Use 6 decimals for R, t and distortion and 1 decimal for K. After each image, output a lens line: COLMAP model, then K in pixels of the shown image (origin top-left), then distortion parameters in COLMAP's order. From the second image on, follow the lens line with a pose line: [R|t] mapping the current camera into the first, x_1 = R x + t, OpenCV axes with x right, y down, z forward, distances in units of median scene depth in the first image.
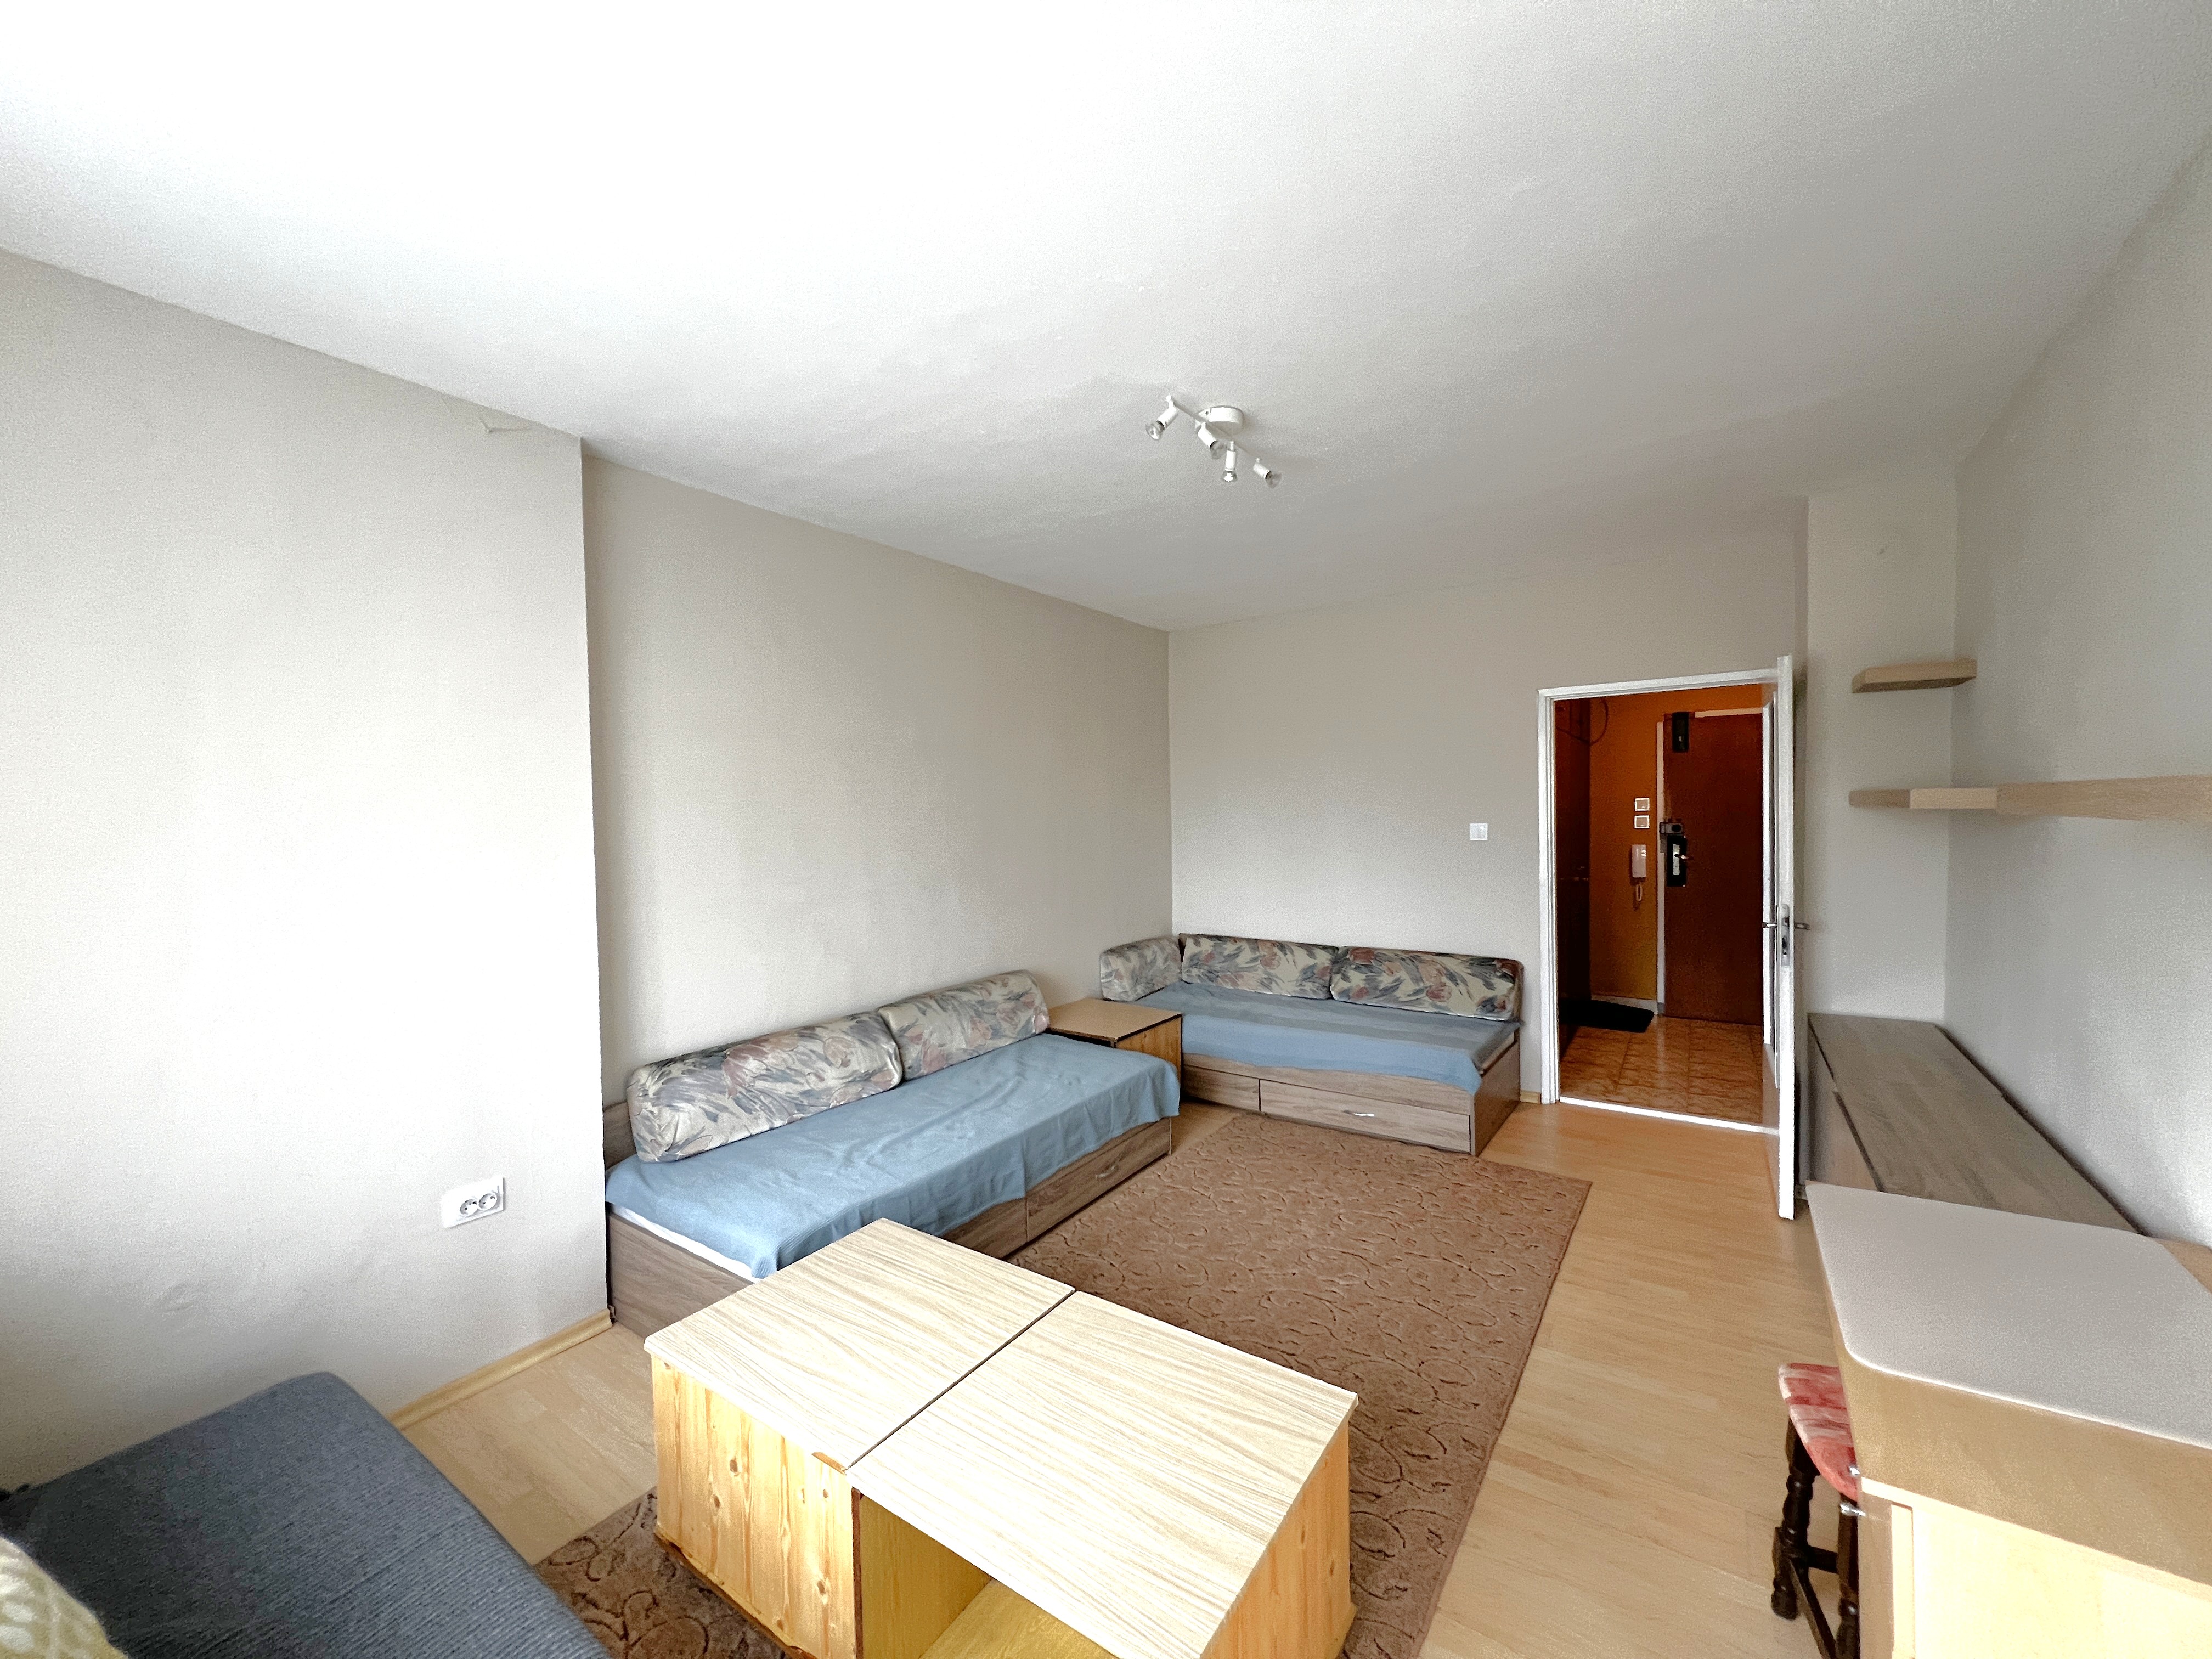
lens RADIAL K [[882.3, 0, 1109.9], [0, 882.3, 832.5], [0, 0, 1]] dist [-0.000324, -0.000134]
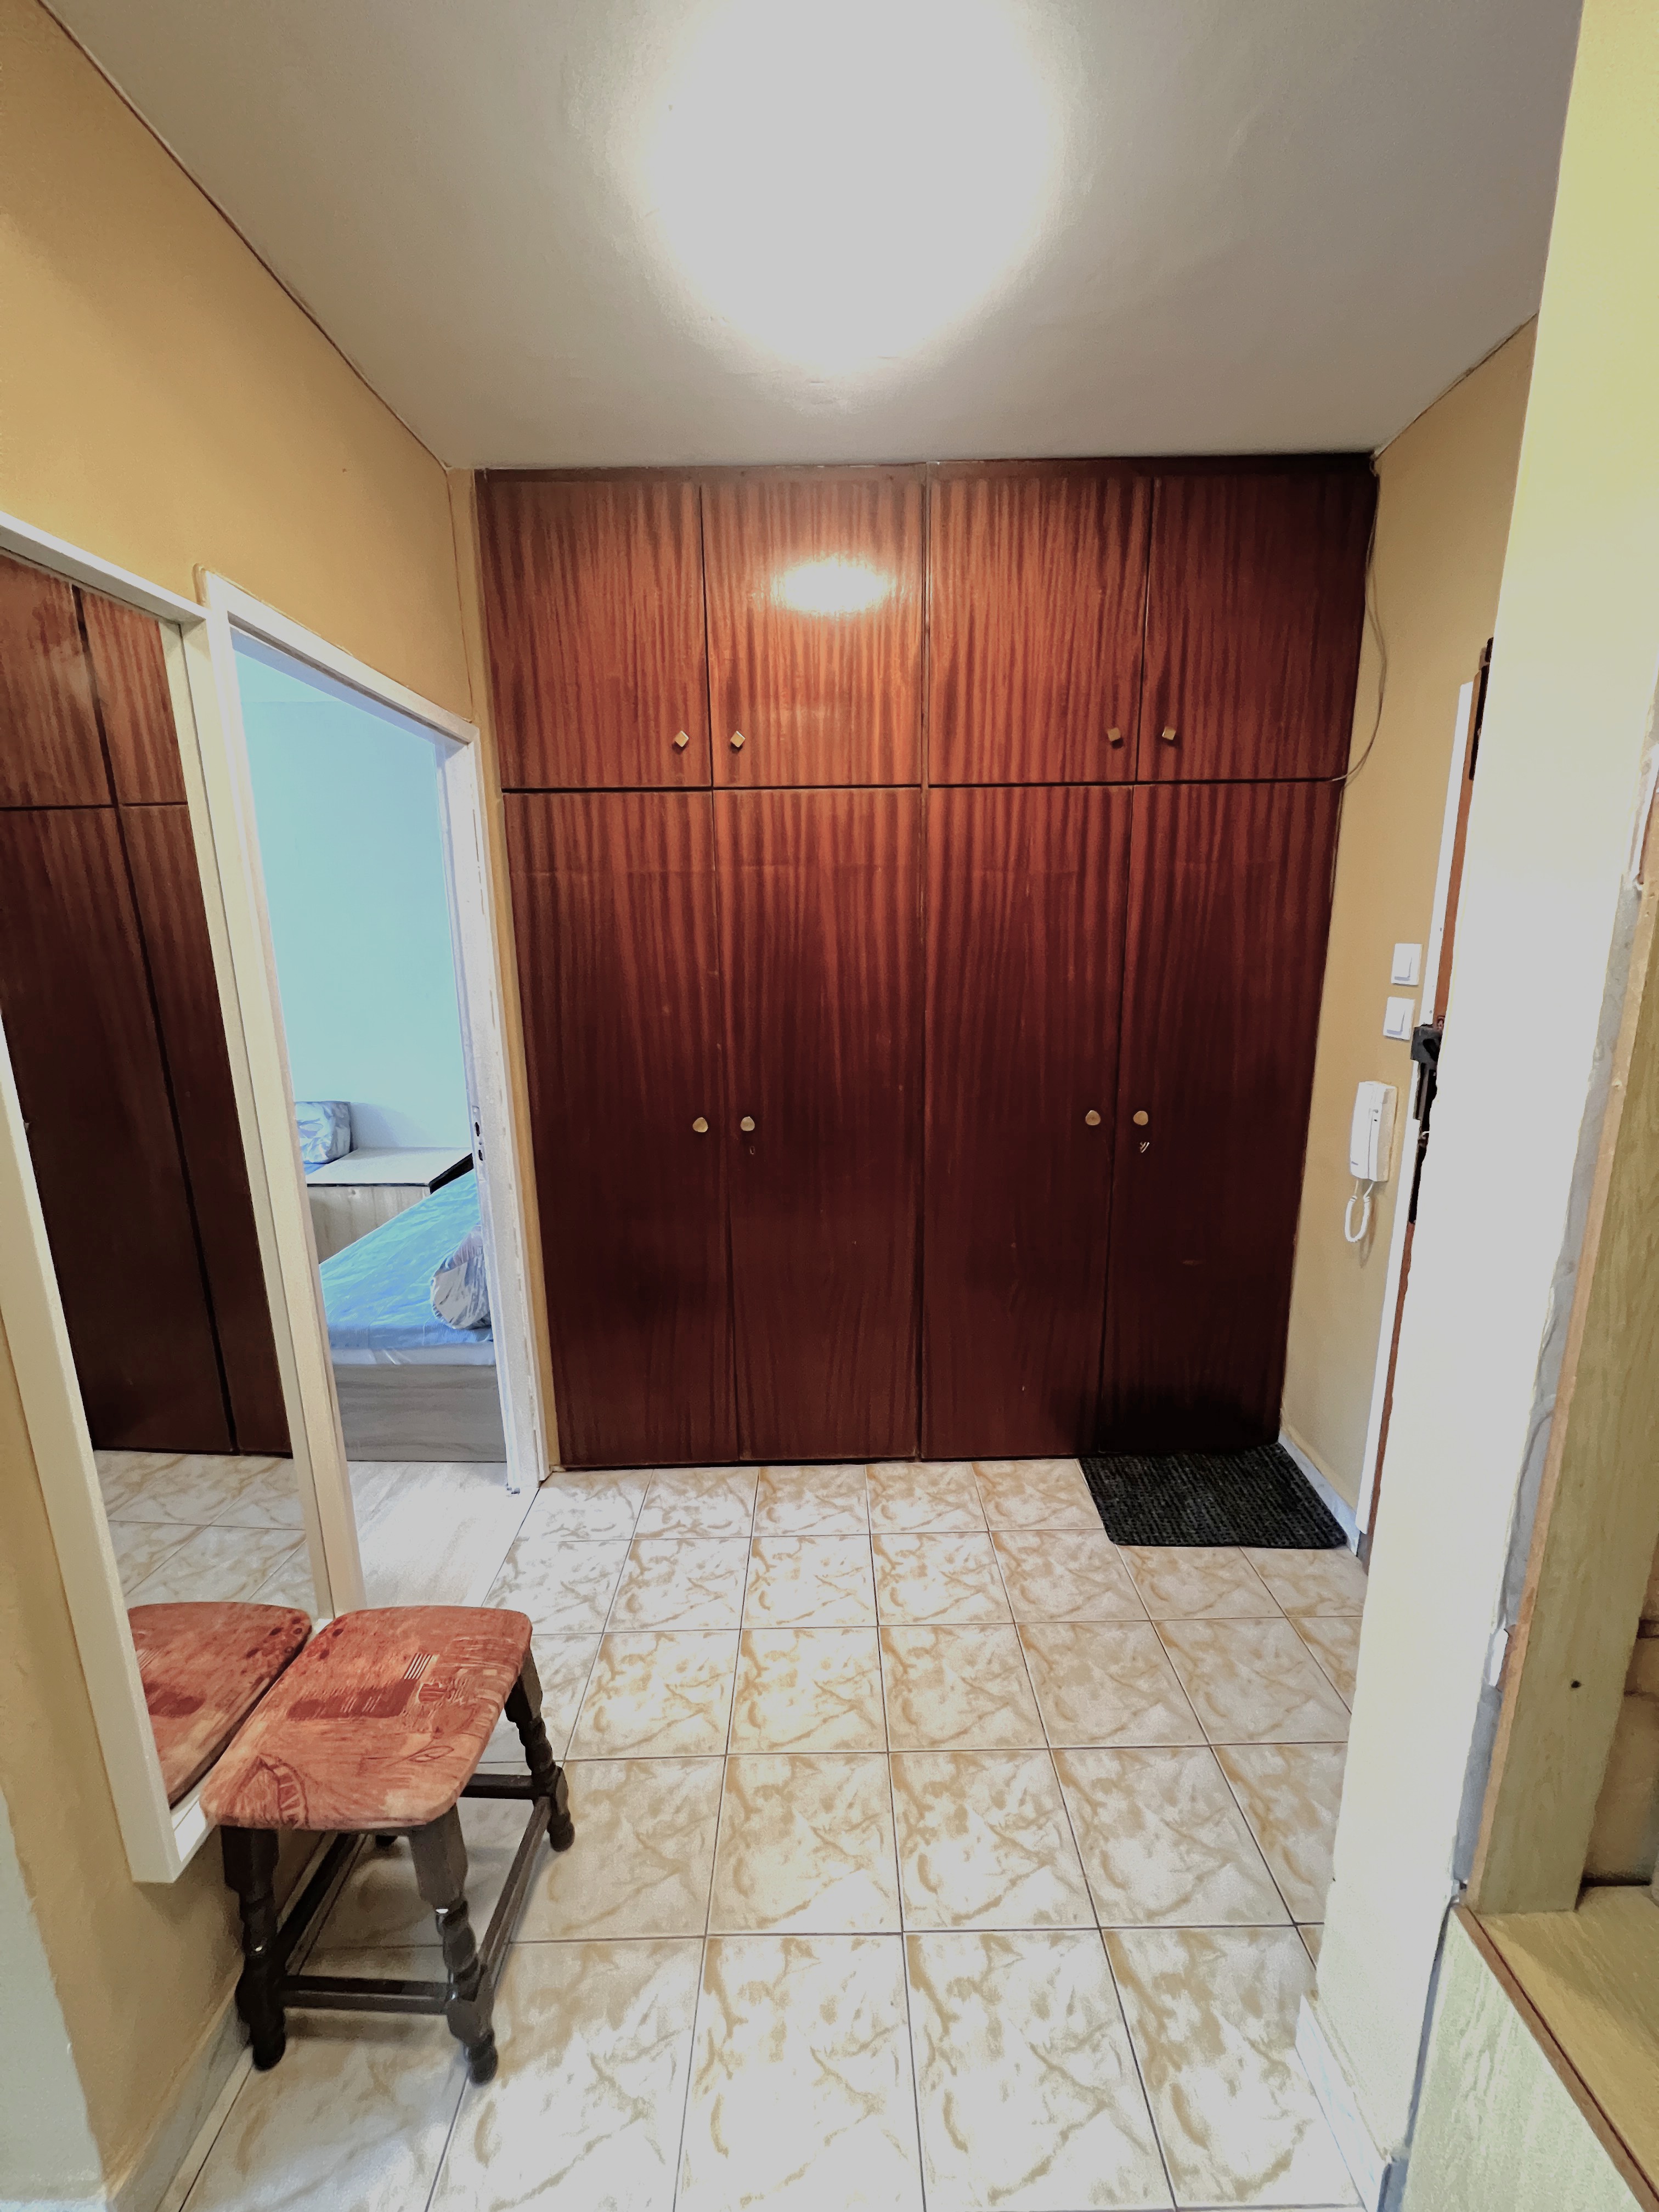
lens RADIAL K [[882.3, 0, 831.4], [0, 882.3, 1115.5], [0, 0, 1]] dist [-0.000324, -0.000134]
pose [[0.562854, 0.185325, -0.805512, 1.108792], [-0.019656, 0.977266, 0.211106, -0.060790], [0.826323, -0.102989, 0.553700, 0.938170]]
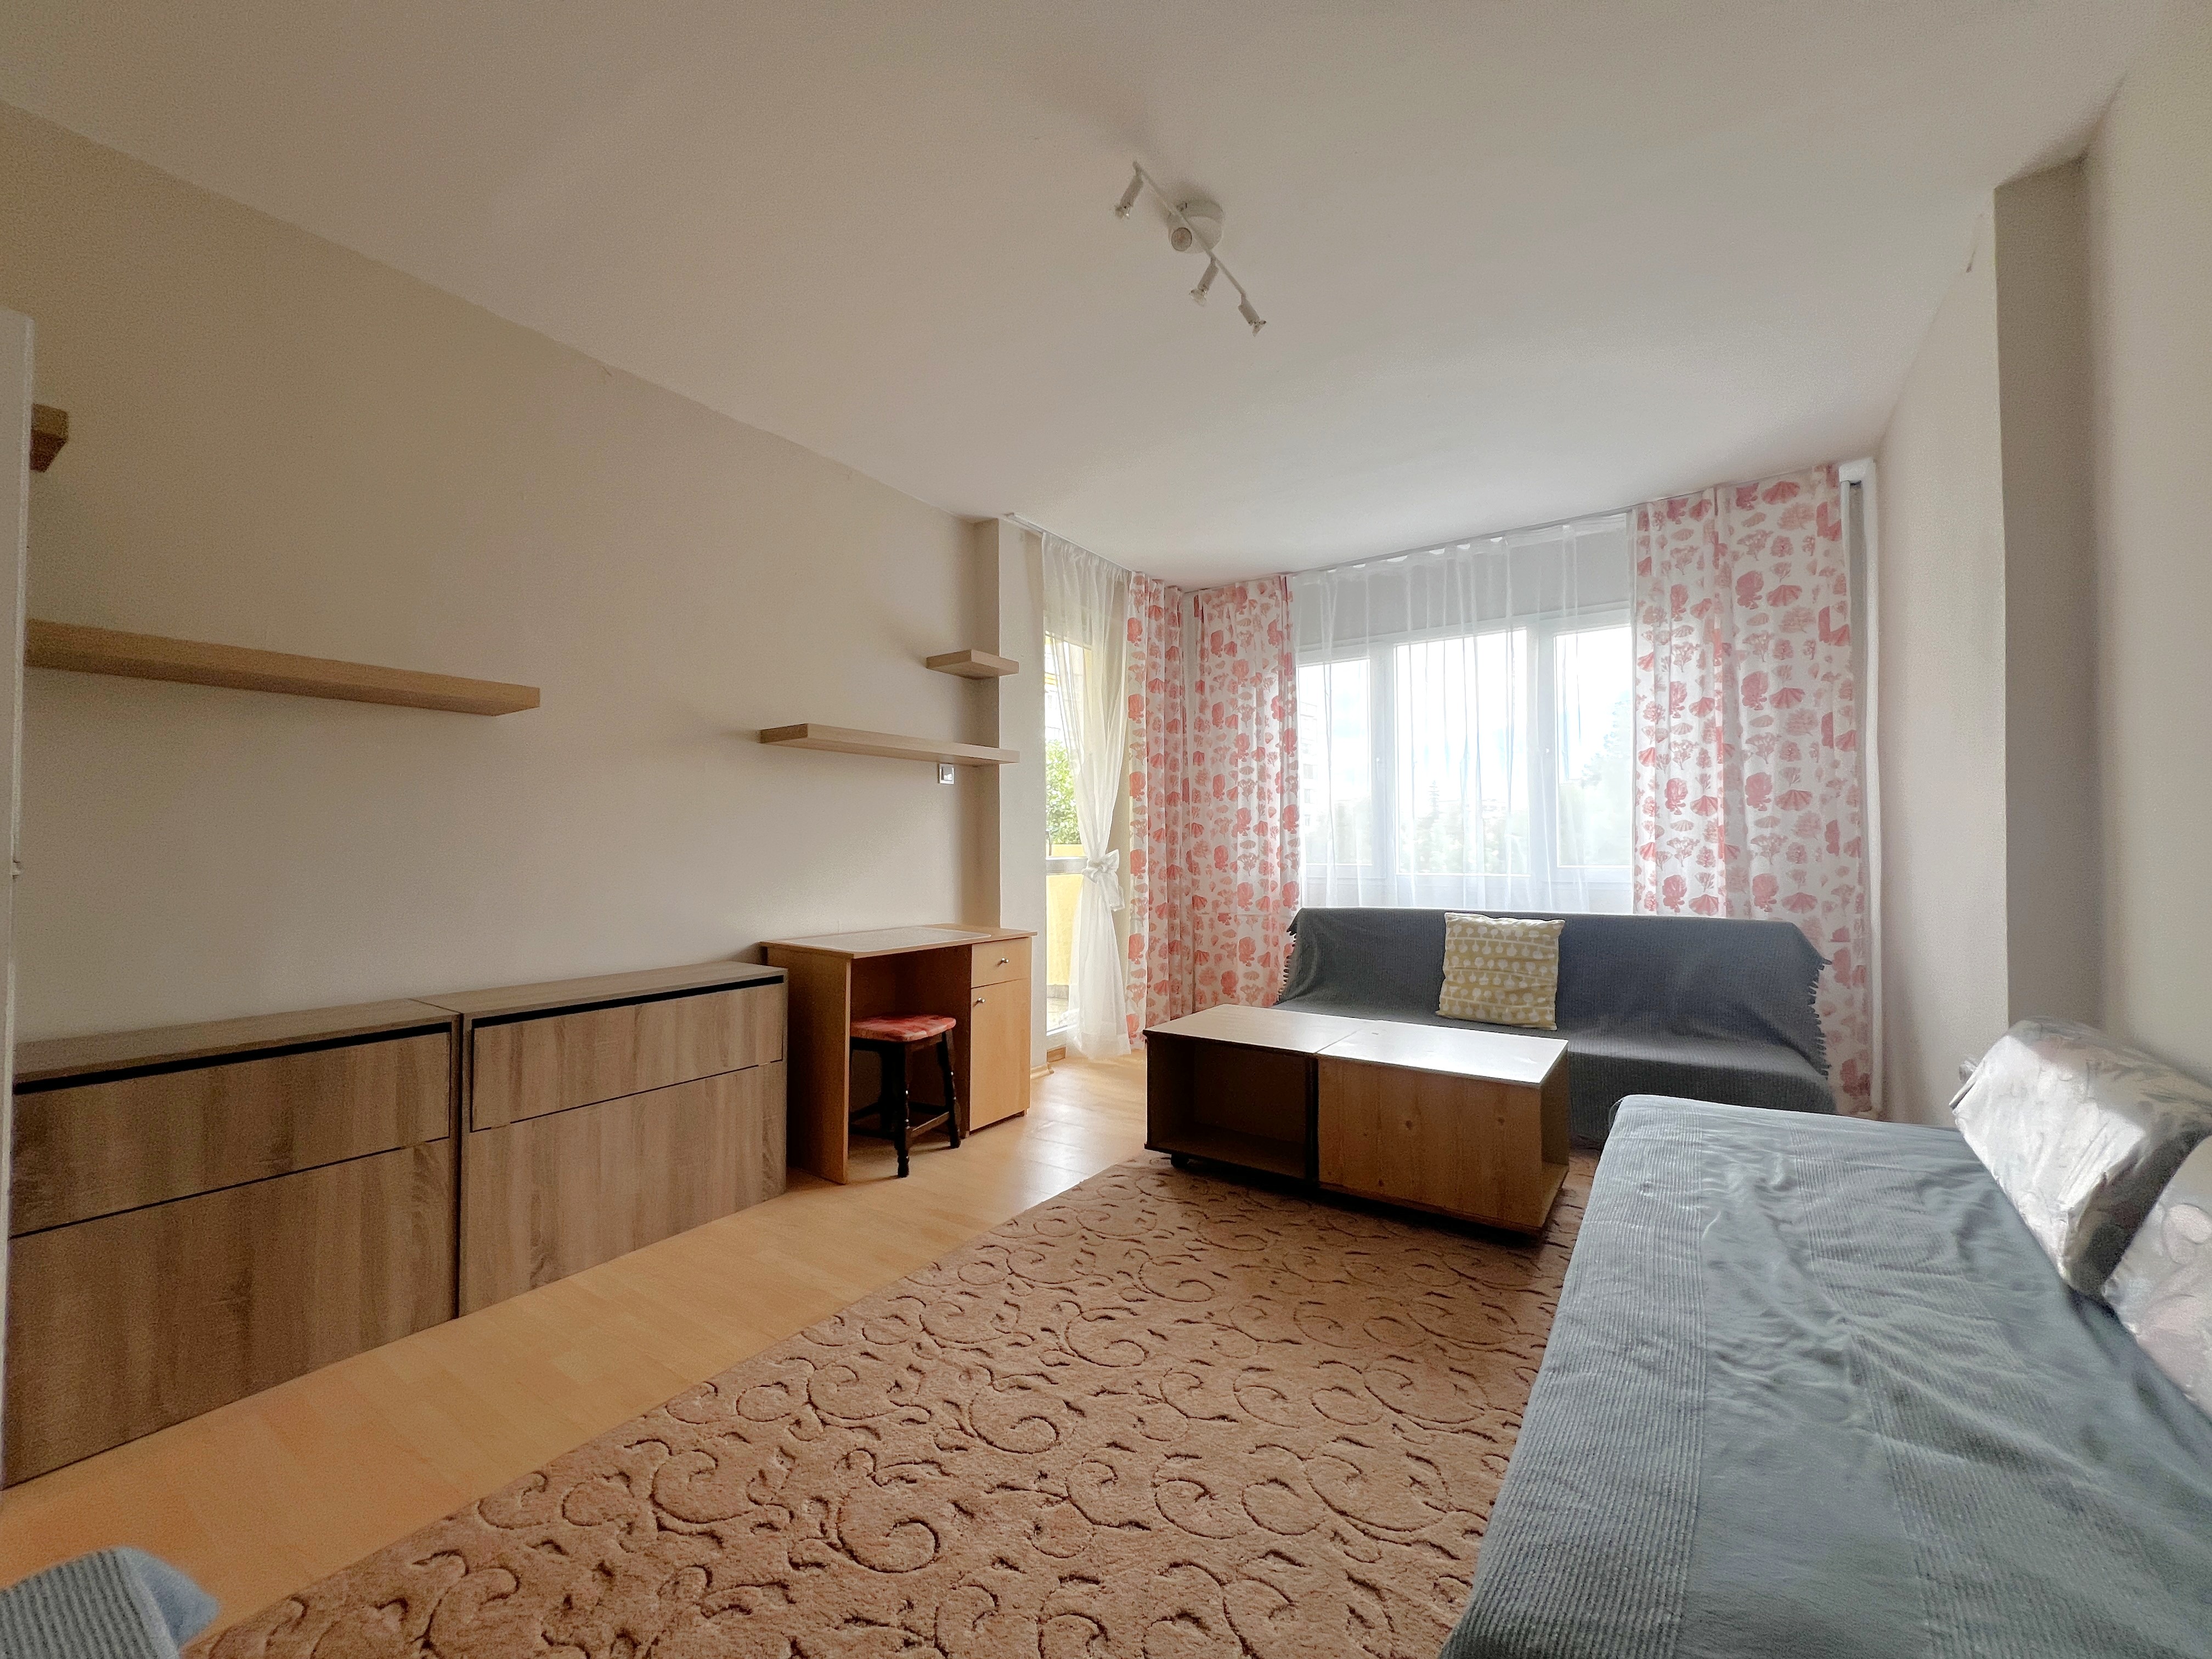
lens RADIAL K [[882.3, 0, 1109.6], [0, 882.3, 831.8], [0, 0, 1]] dist [-0.000324, -0.000134]
pose [[-0.999872, 0.013059, -0.009271, 0.138702], [0.012911, 0.999791, 0.015858, 0.062141], [0.009476, 0.015736, -0.999831, 1.118993]]
